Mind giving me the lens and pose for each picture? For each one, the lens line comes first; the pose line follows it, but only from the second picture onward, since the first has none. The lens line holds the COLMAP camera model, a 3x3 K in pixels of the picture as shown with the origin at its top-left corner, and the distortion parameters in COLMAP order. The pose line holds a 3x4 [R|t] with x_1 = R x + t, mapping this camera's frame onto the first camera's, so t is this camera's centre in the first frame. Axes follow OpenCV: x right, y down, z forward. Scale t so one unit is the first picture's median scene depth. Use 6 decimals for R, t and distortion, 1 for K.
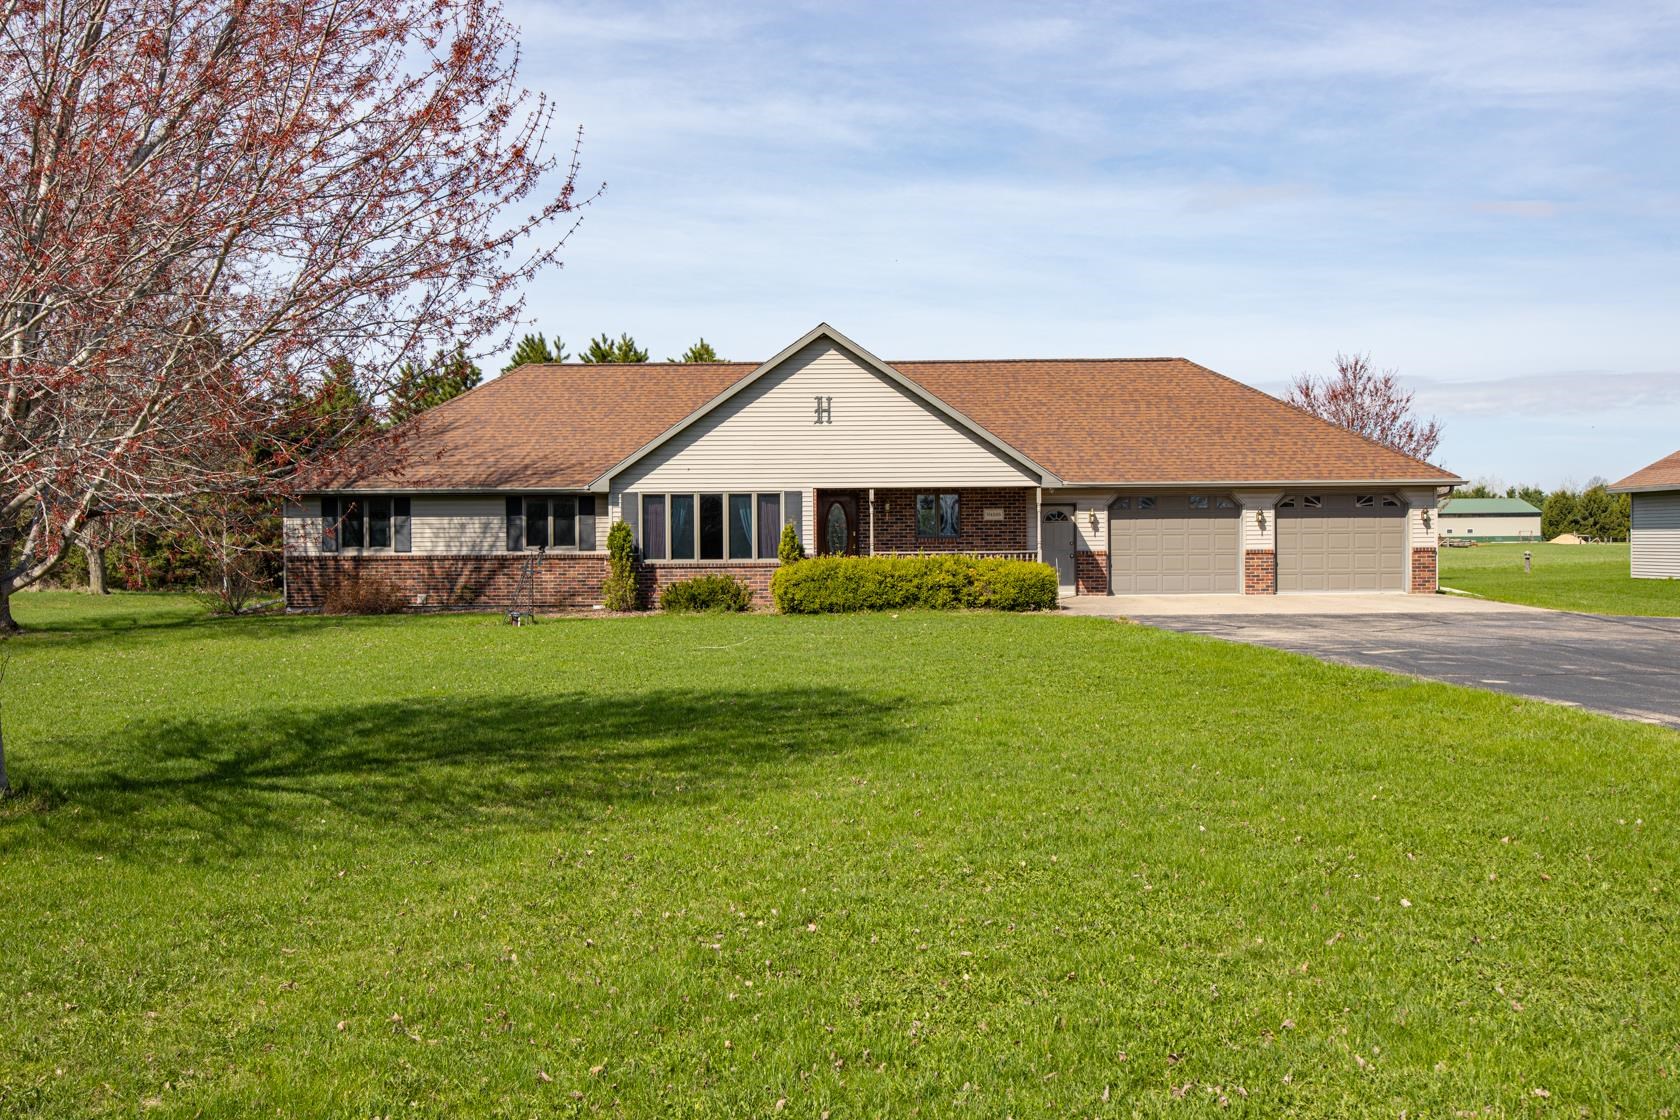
lens RADIAL K [[1499.7, 0, 840.0], [0, 1499.7, 560.0], [0, 0, 1]] dist [-0.011019, -0.001854]
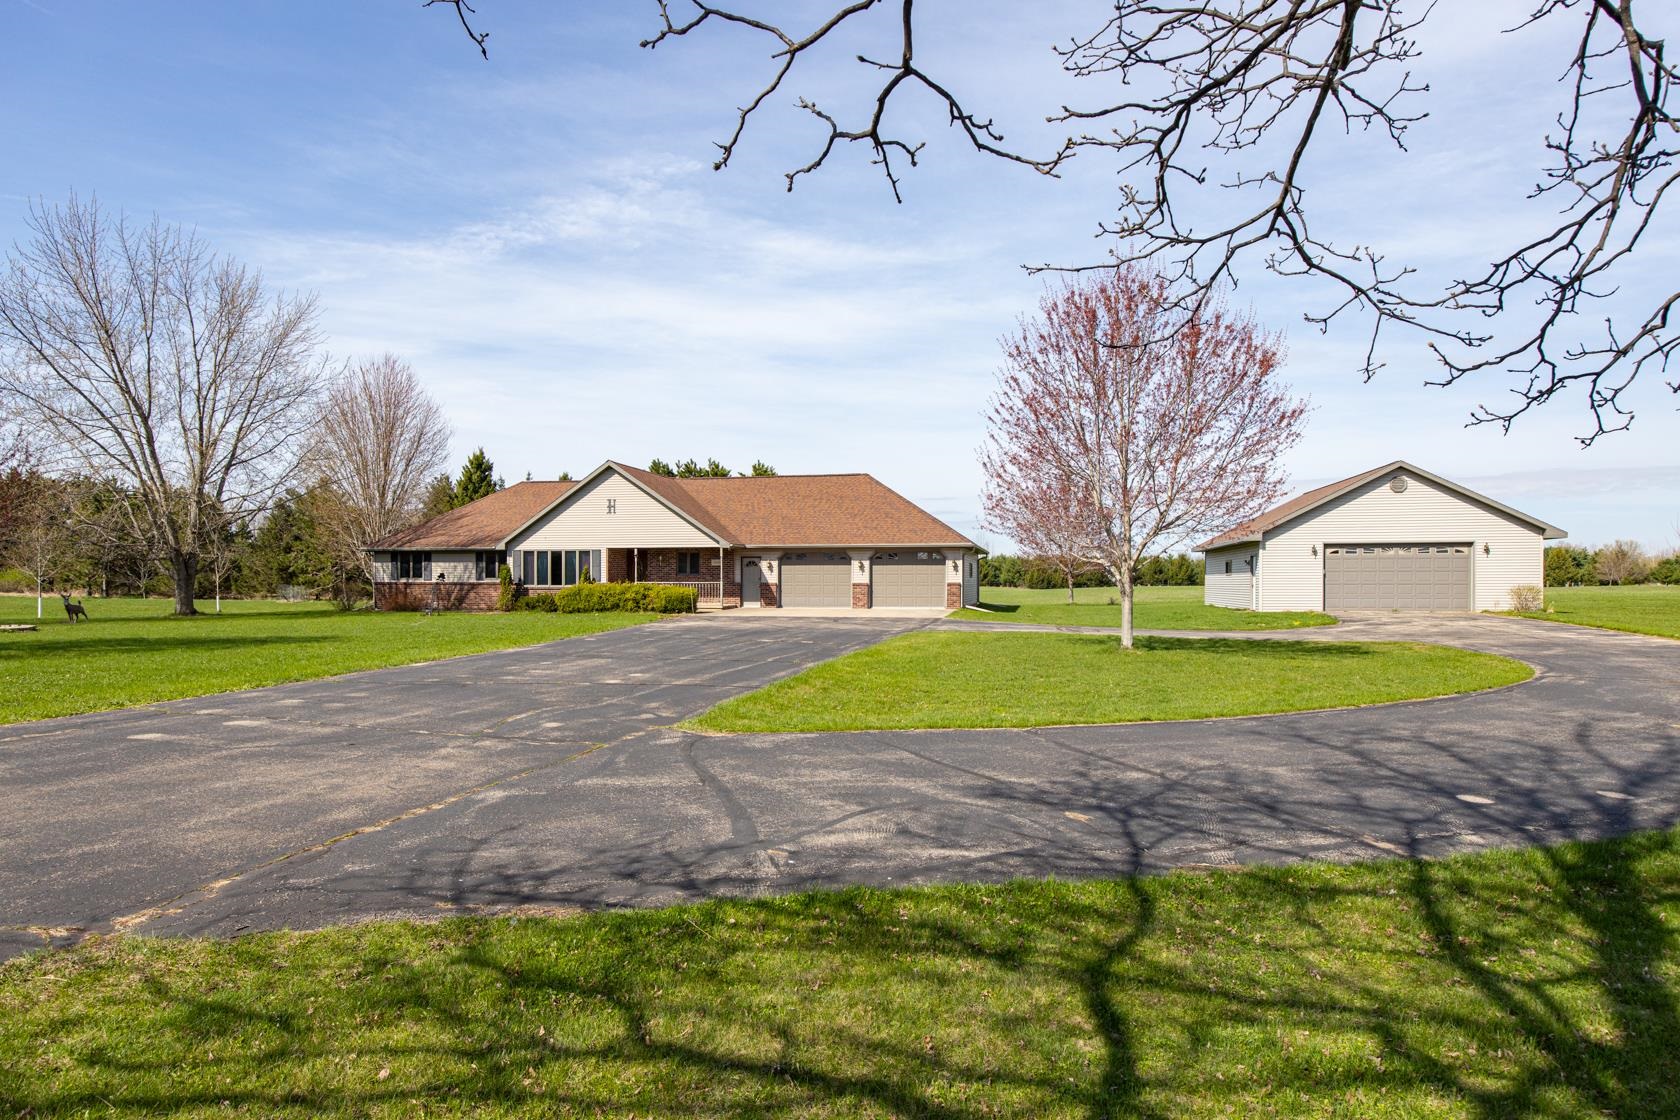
lens RADIAL K [[933.1, 0, 836.6], [0, 933.1, 592.2], [0, 0, 1]] dist [0.000892, 0.000208]
pose [[0.981069, 0.010329, -0.193383, 0.469015], [-0.010490, 0.999945, 0.000189, 0.004313], [0.193374, 0.001843, 0.981123, -0.092720]]
